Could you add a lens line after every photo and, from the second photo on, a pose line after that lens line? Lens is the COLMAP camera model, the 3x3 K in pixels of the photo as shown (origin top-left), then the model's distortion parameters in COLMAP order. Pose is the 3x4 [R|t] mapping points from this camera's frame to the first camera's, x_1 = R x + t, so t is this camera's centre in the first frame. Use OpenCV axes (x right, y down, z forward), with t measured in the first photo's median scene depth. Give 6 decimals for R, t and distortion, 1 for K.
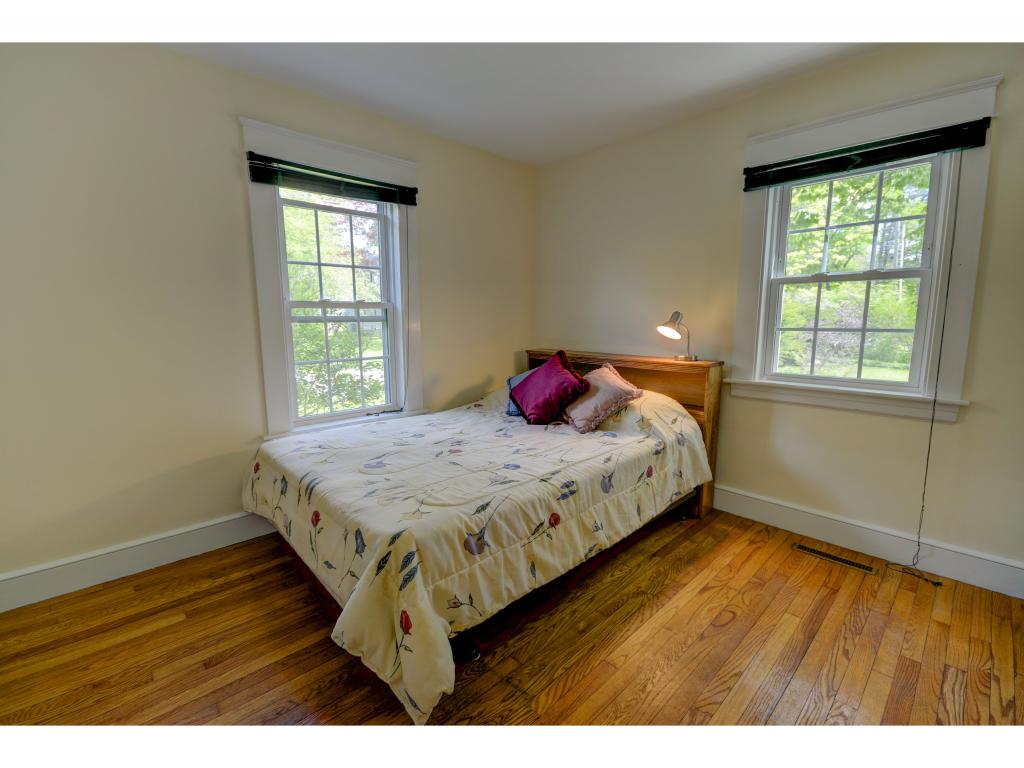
lens RADIAL K [[454.8, 0, 510.3], [0, 454.8, 381.9], [0, 0, 1]] dist [-0.002076, -0.000230]
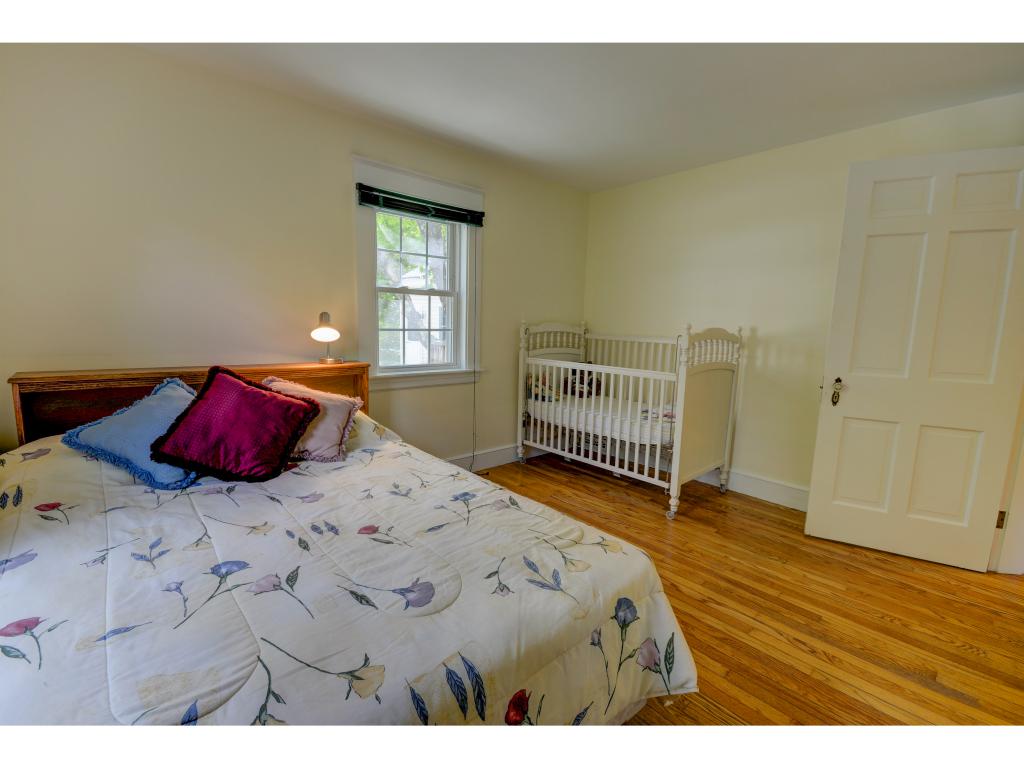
lens RADIAL K [[454.8, 0, 510.3], [0, 454.8, 381.9], [0, 0, 1]] dist [-0.002076, -0.000230]
pose [[0.023308, -0.125491, 0.991821, -0.715210], [0.116864, 0.985631, 0.121961, -0.104269], [-0.992874, 0.113065, 0.037639, 0.759379]]
